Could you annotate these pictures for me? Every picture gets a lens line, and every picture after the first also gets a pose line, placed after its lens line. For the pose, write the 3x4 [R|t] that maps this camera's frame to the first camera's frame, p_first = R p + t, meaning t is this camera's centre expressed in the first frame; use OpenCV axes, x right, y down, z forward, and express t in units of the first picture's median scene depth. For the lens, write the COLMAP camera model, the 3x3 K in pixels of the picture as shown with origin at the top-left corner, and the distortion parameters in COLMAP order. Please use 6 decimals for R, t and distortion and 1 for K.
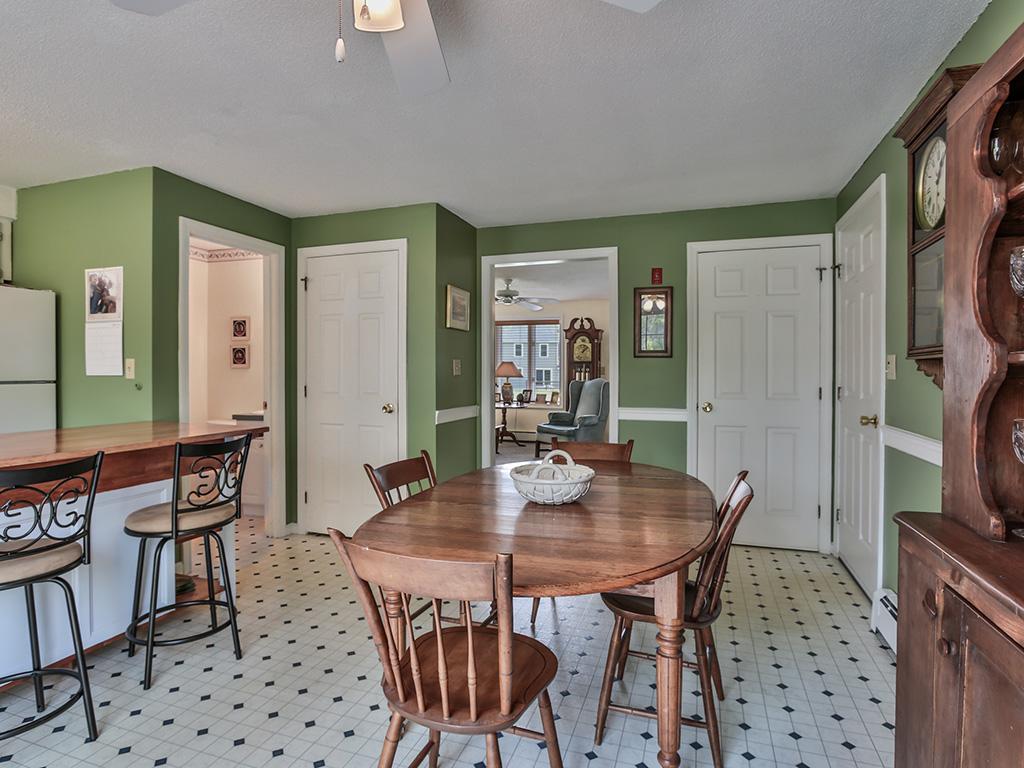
lens RADIAL K [[576.6, 0, 508.6], [0, 576.6, 382.4], [0, 0, 1]] dist [-0.054719, 0.009529]
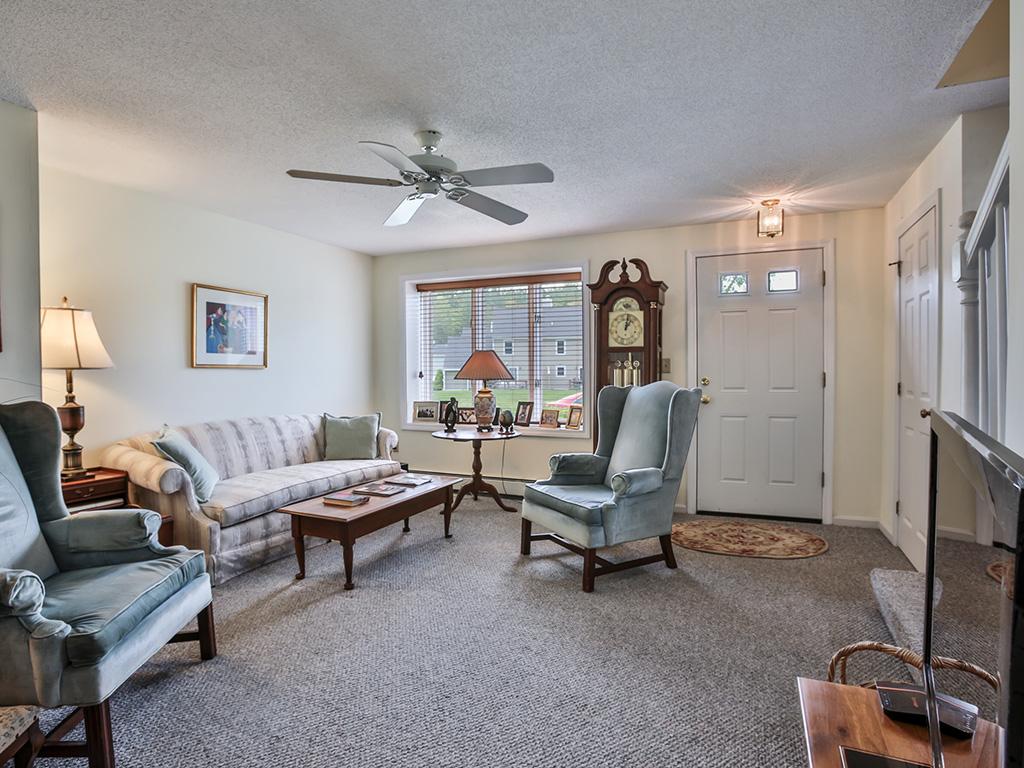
lens RADIAL K [[576.6, 0, 513.4], [0, 576.6, 384.6], [0, 0, 1]] dist [-0.054719, 0.009529]
pose [[0.996992, -0.011522, -0.076645, 0.067738], [0.012719, 0.999804, 0.015144, -0.012784], [0.076455, -0.016074, 0.996943, 0.488293]]
